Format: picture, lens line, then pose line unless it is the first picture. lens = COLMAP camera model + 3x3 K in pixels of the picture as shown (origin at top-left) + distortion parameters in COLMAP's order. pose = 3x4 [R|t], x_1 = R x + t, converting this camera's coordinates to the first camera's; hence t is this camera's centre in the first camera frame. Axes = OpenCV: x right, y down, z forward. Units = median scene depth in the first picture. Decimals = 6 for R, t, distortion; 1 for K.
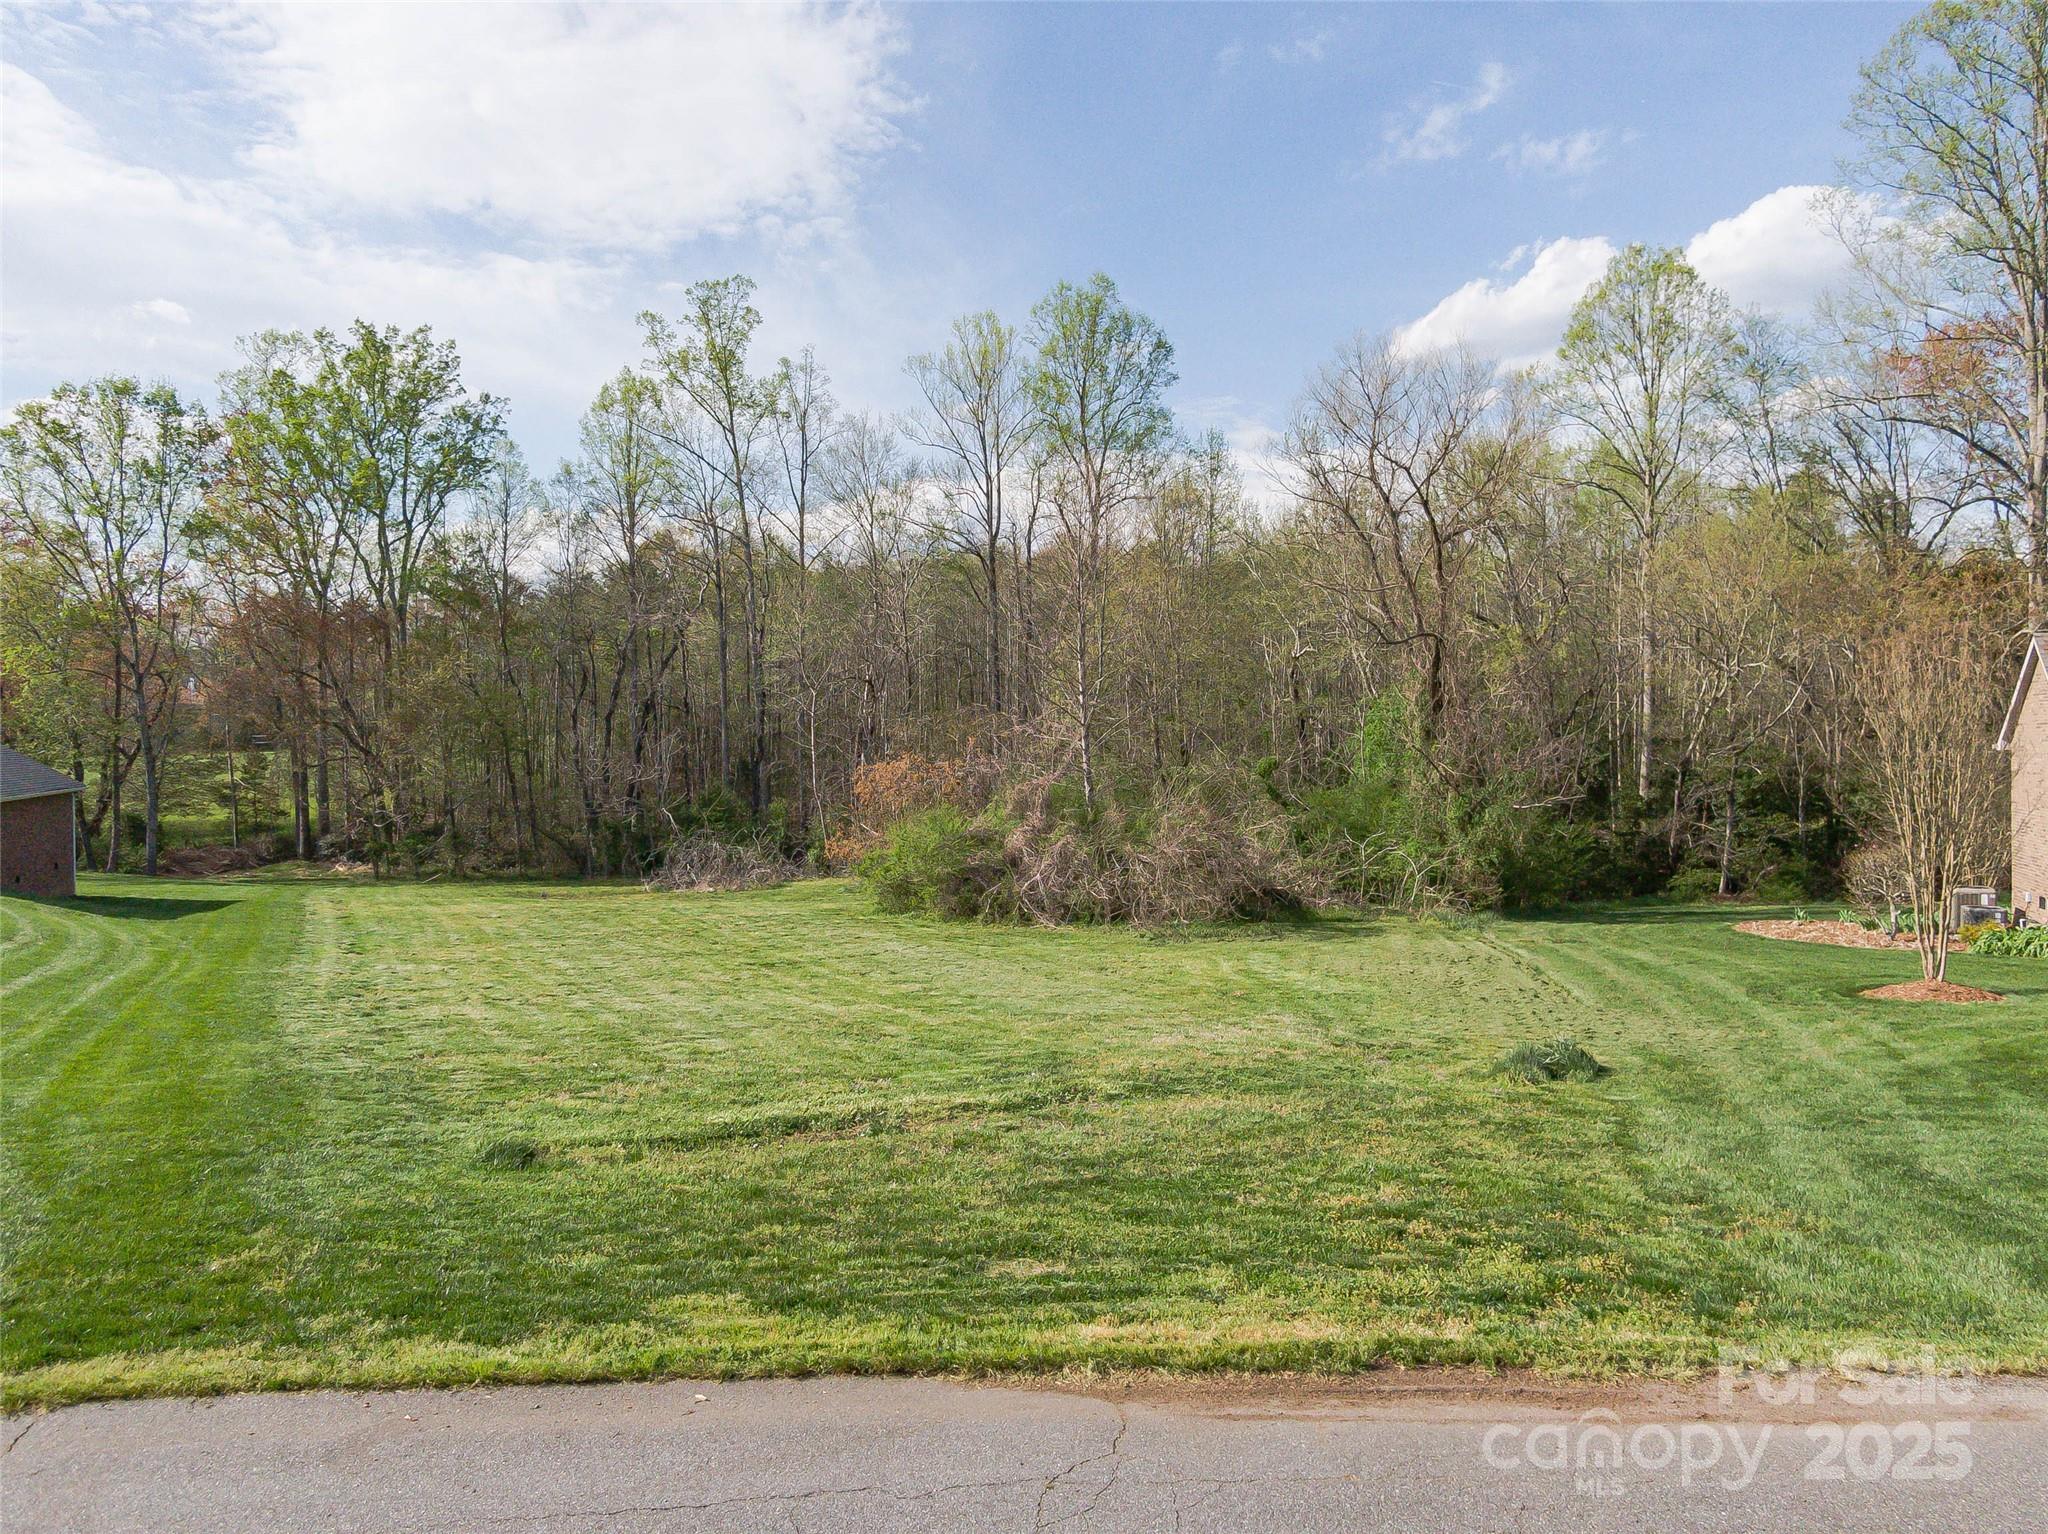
lens RADIAL K [[1423.9, 0, 1024.0], [0, 1423.9, 767.0], [0, 0, 1]] dist [0.037713, -0.001387]
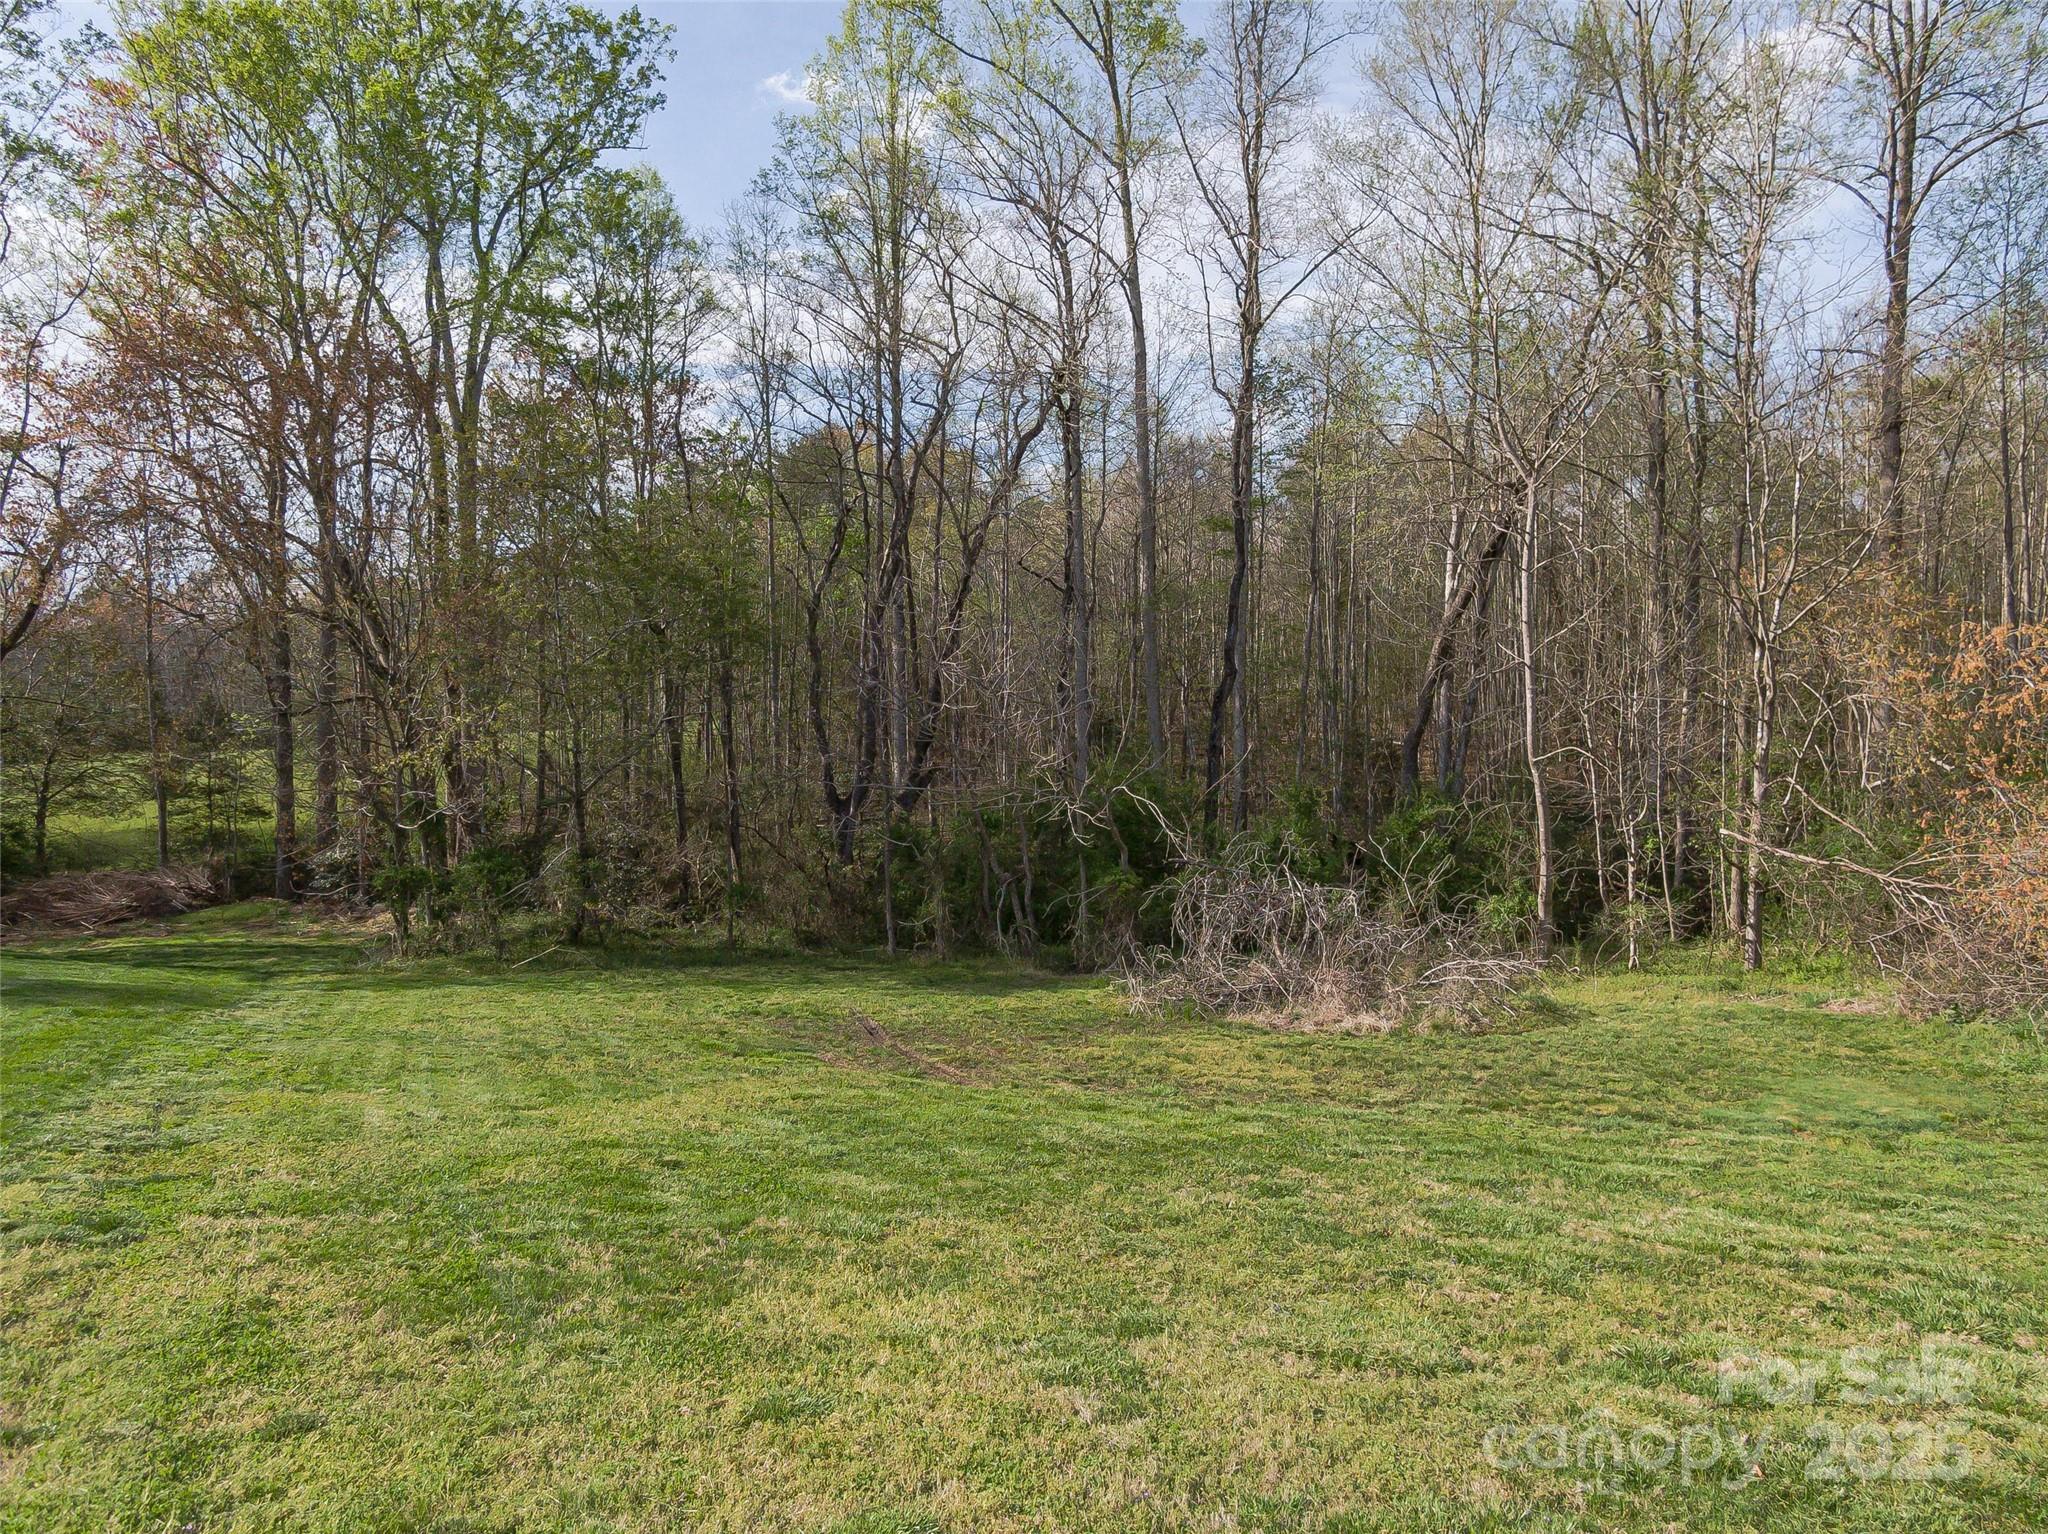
lens RADIAL K [[1416.8, 0, 1020.5], [0, 1416.8, 793.3], [0, 0, 1]] dist [0.000817, 0.006669]
pose [[0.999454, 0.007720, -0.032140, -0.226215], [-0.007753, 0.999970, -0.000924, 0.026384], [0.032132, 0.001173, 0.999483, 0.518582]]
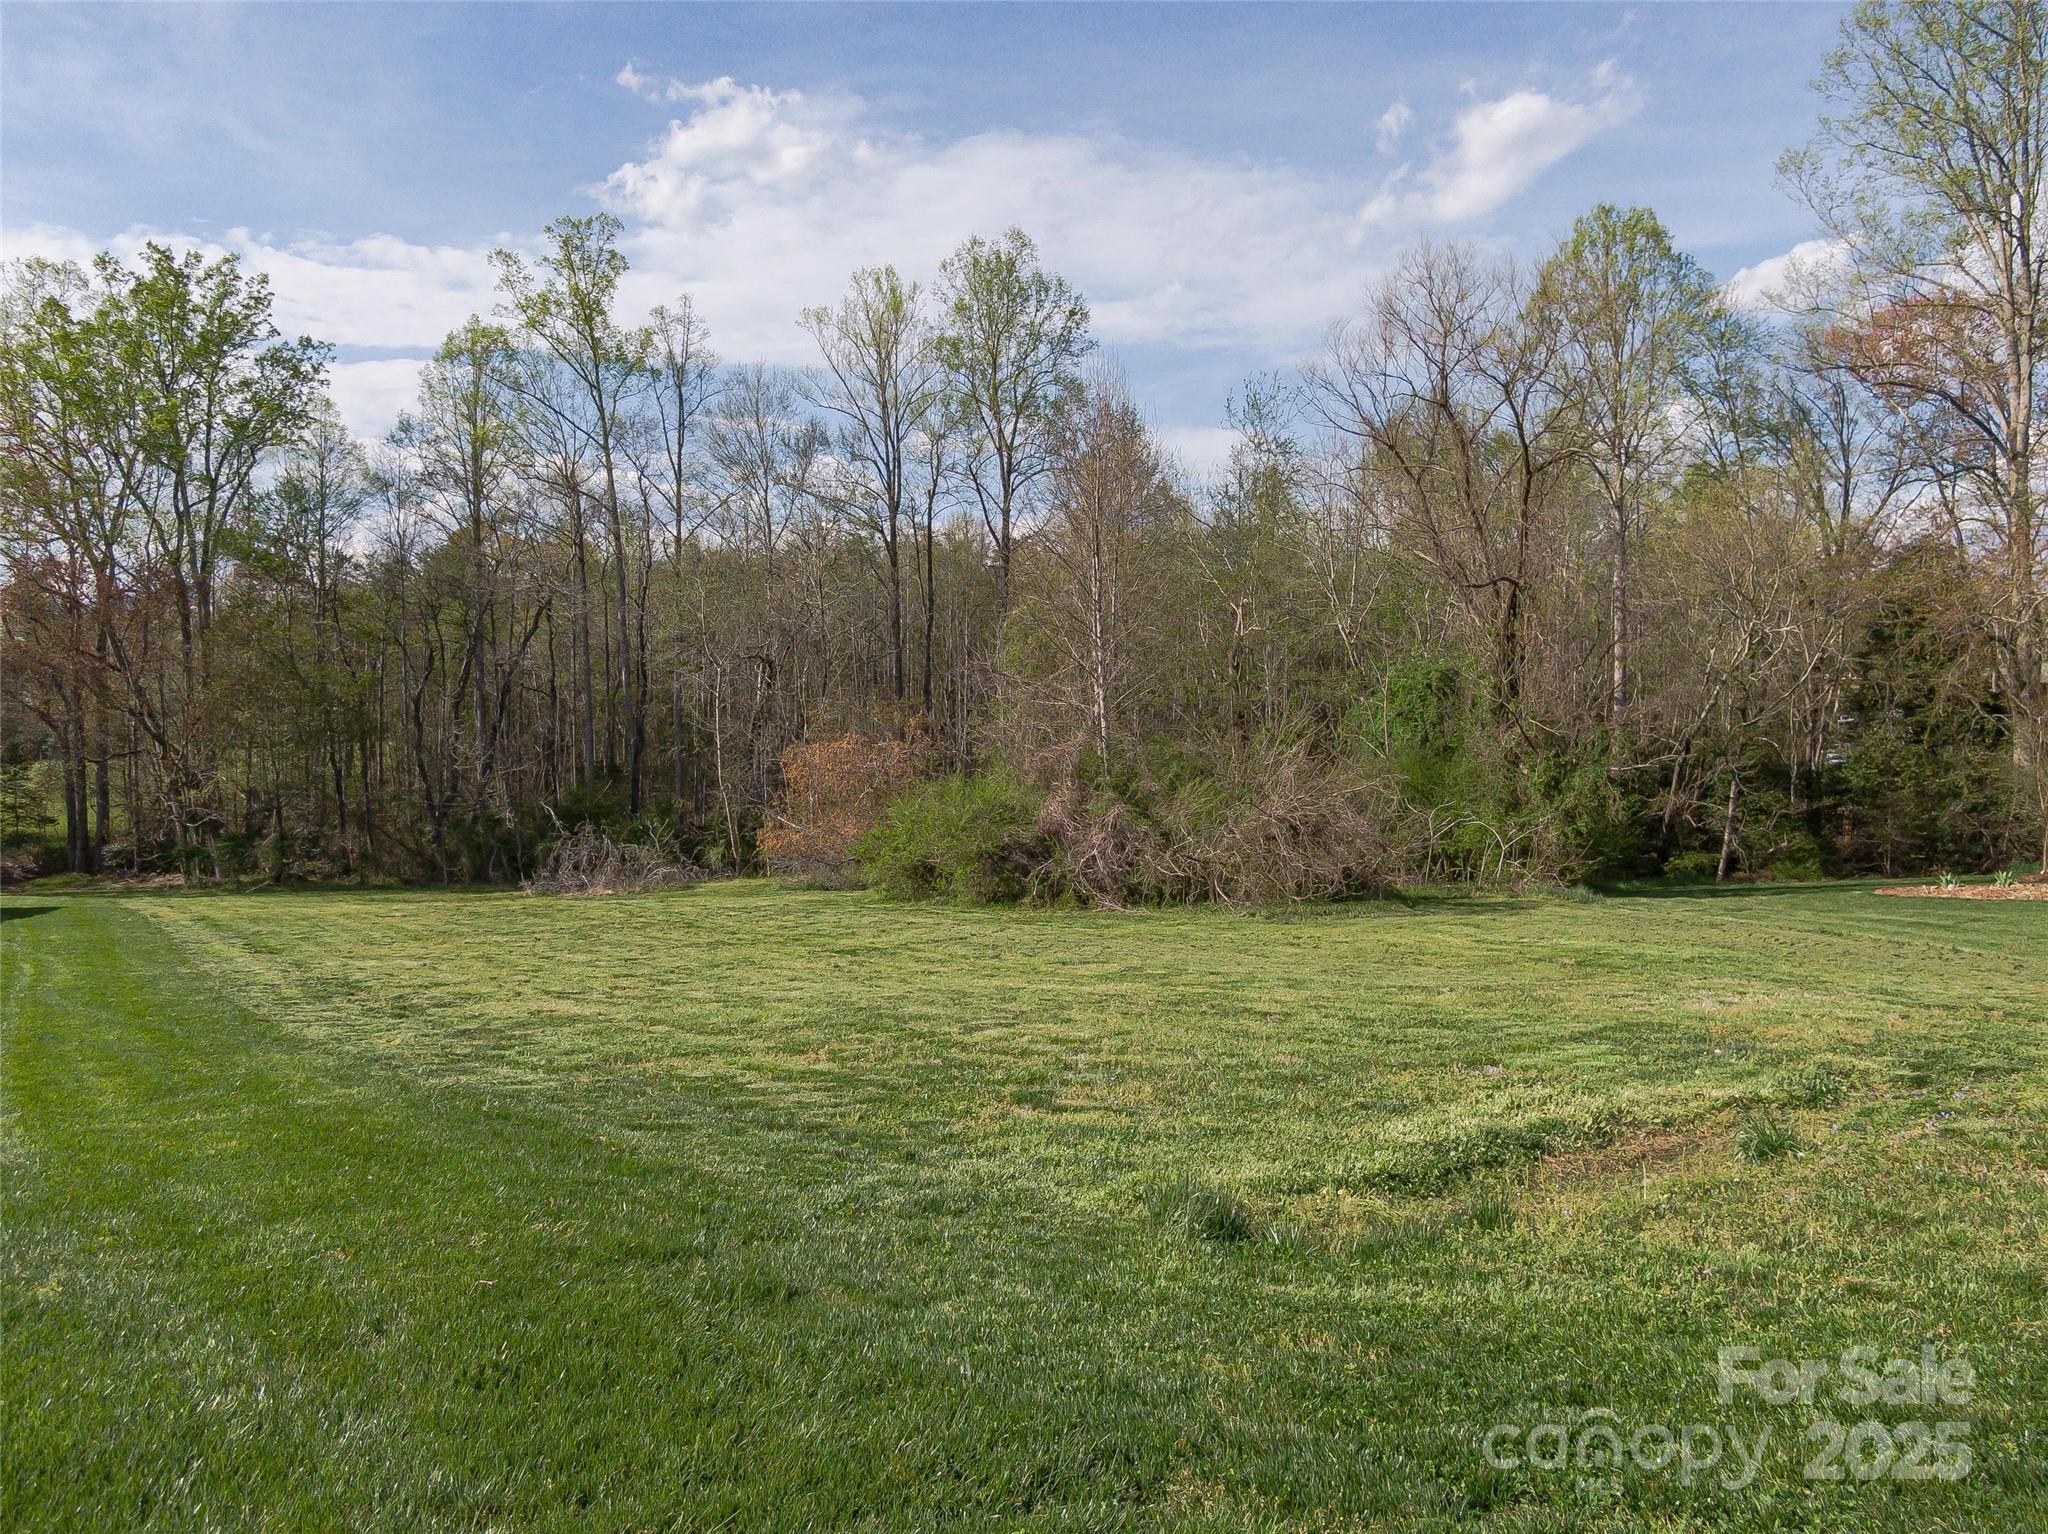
lens RADIAL K [[1416.8, 0, 1020.5], [0, 1416.8, 793.3], [0, 0, 1]] dist [0.000817, 0.006669]
pose [[0.988982, -0.004369, 0.147972, -0.075568], [0.004183, 0.999990, 0.001569, 0.019351], [-0.147977, -0.000933, 0.988990, 0.082919]]
